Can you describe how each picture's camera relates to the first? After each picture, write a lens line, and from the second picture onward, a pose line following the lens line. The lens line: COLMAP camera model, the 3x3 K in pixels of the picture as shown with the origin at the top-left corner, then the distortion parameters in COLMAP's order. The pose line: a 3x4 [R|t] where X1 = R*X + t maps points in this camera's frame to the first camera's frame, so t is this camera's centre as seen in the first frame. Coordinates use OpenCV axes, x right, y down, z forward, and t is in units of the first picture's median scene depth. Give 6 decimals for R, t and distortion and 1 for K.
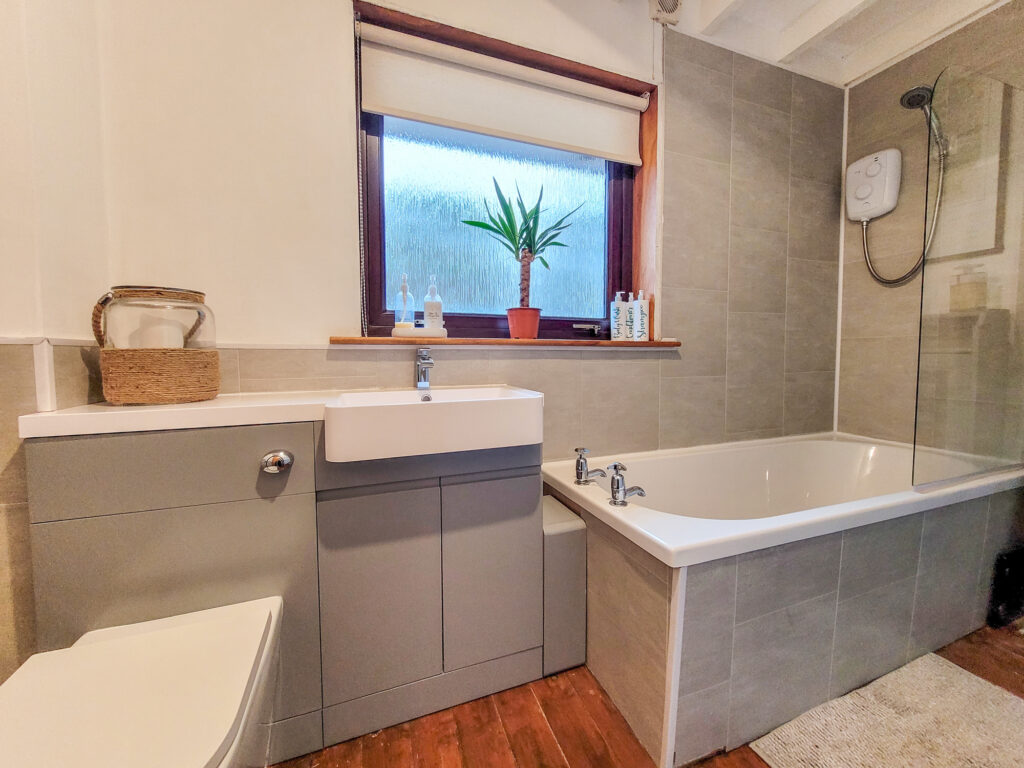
lens RADIAL K [[407.3, 0, 514.0], [0, 407.3, 373.7], [0, 0, 1]] dist [-0.001579, -0.000003]
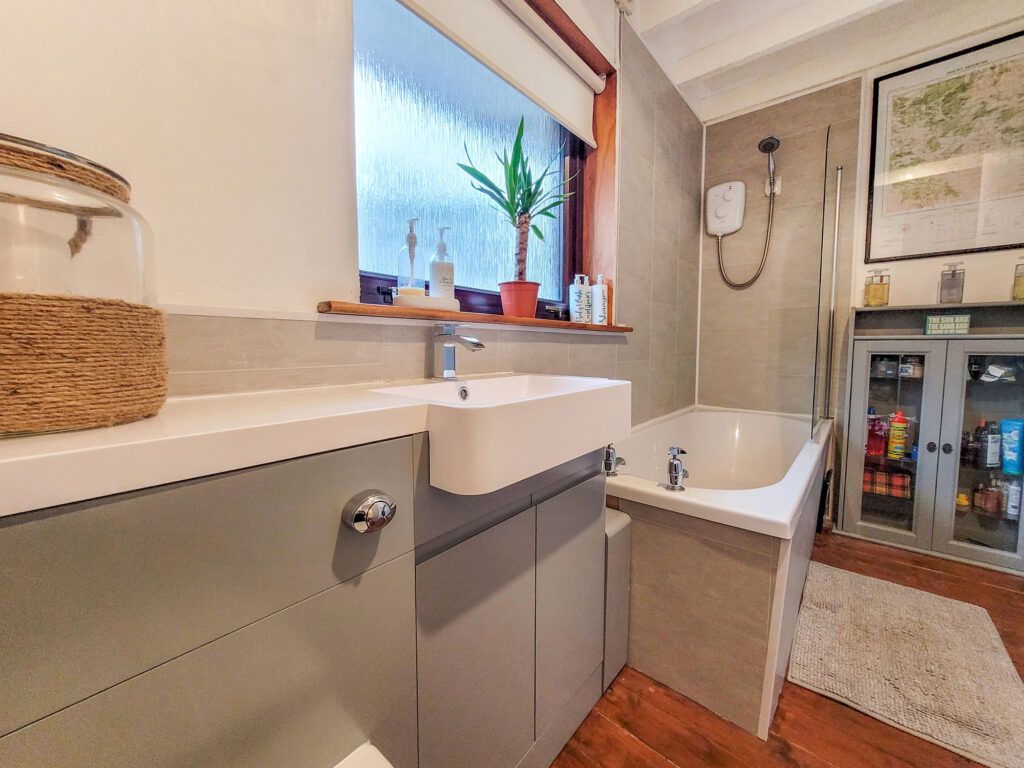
lens RADIAL K [[411.3, 0, 515.8], [0, 411.3, 373.1], [0, 0, 1]] dist [0.000365, 0.000010]
pose [[0.873965, -0.028706, 0.485140, -0.396085], [0.019467, 0.999521, 0.024073, 0.008051], [-0.485598, -0.011595, 0.874105, 0.236930]]
